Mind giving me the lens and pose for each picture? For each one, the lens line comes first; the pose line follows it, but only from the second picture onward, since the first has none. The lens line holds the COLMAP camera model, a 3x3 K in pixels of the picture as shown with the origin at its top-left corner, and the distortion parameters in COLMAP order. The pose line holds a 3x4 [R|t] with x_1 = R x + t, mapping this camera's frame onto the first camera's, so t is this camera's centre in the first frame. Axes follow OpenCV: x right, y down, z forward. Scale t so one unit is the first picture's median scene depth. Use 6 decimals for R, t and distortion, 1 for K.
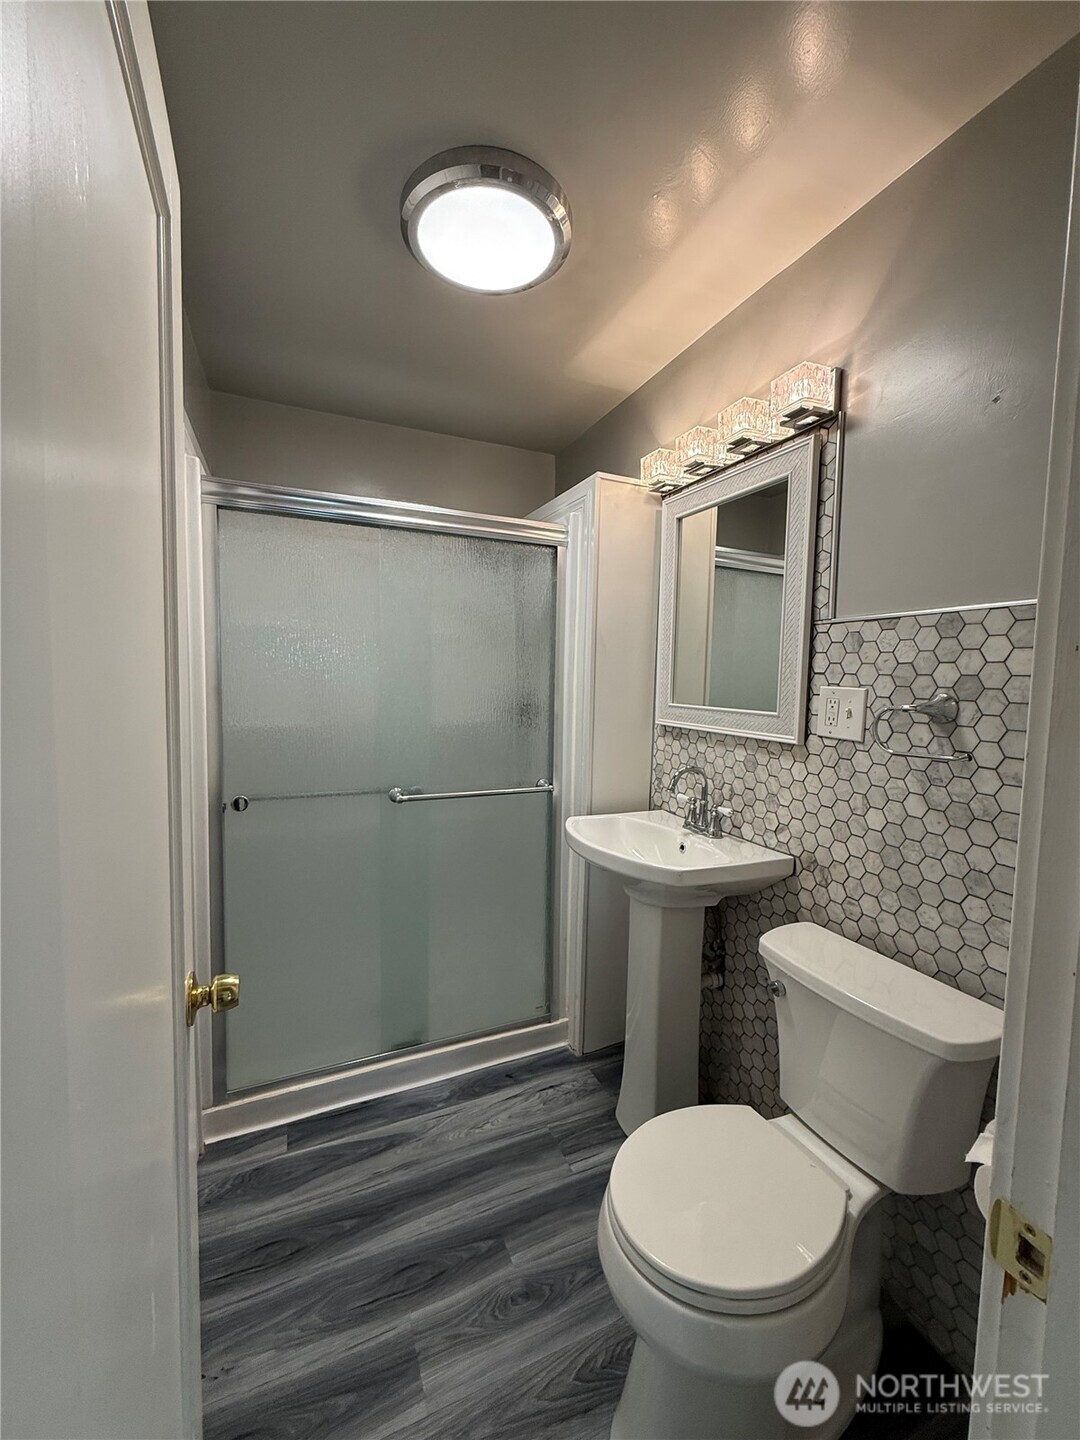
lens RADIAL K [[567.7, 0, 539.9], [0, 567.7, 725.8], [0, 0, 1]] dist [0.000293, 0.000133]
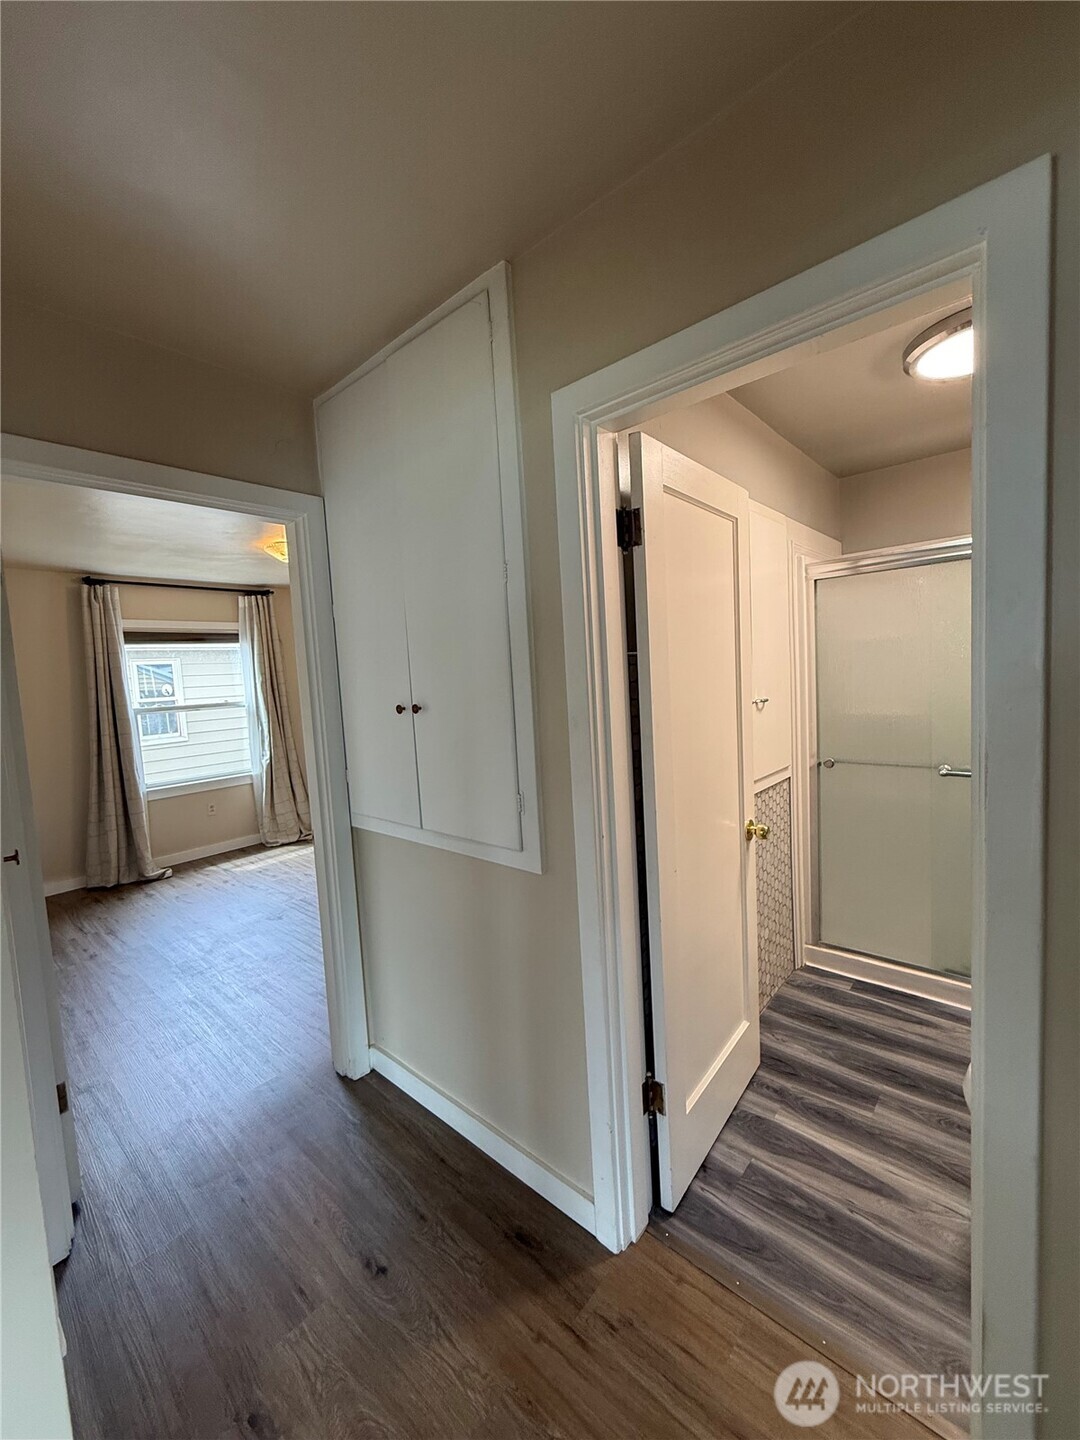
lens RADIAL K [[573.1, 0, 539.4], [0, 573.1, 718.7], [0, 0, 1]] dist [-0.000773, 0.000077]
pose [[0.410839, 0.027005, -0.911308, 0.645728], [0.002266, 0.999528, 0.030640, -0.042832], [0.911705, -0.014653, 0.410584, -0.425544]]
